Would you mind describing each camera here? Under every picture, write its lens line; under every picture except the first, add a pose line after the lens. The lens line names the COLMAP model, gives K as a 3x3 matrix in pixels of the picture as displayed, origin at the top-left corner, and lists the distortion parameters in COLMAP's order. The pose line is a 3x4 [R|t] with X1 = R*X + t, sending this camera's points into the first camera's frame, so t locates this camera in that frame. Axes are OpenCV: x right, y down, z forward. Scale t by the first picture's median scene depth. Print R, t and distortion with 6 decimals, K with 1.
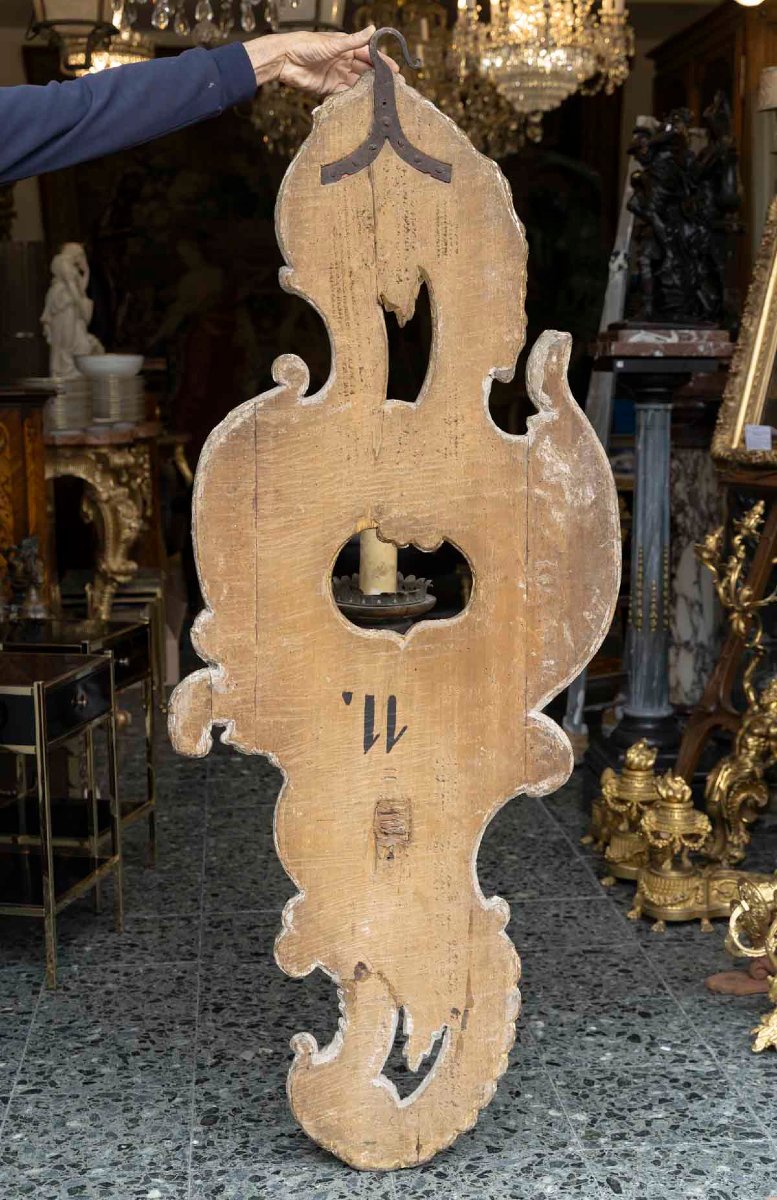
lens RADIAL K [[1592.0, 0, 394.6], [0, 1592.0, 602.0], [0, 0, 1]] dist [0.004694, 0.000000]
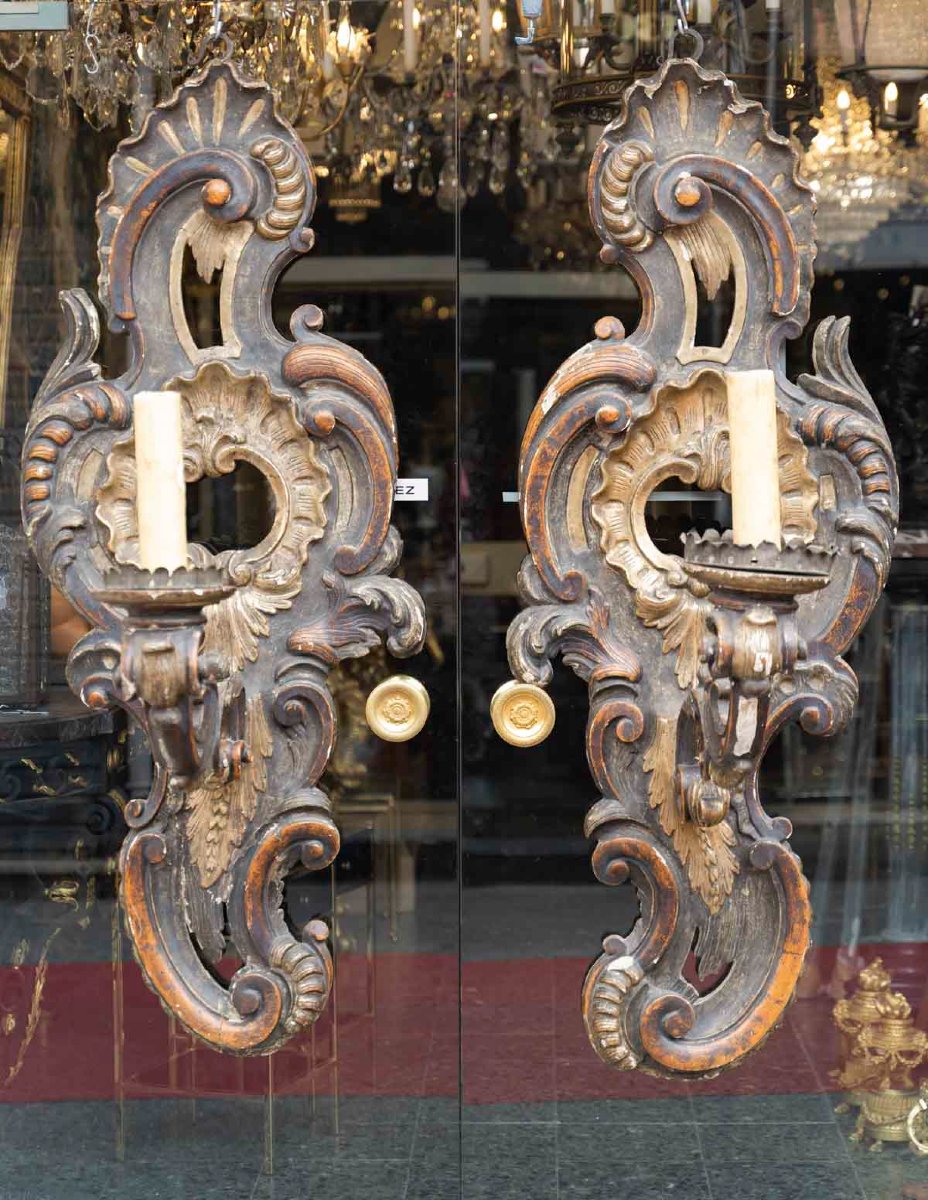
lens RADIAL K [[2542.0, 0, 461.0], [0, 2542.0, 596.6], [0, 0, 1]] dist [0.036036, 0.000000]
pose [[0.991280, 0.006669, -0.131607, 0.103766], [-0.018669, 0.995753, -0.090153, 0.011477], [0.130447, 0.091824, 0.987194, -0.545489]]
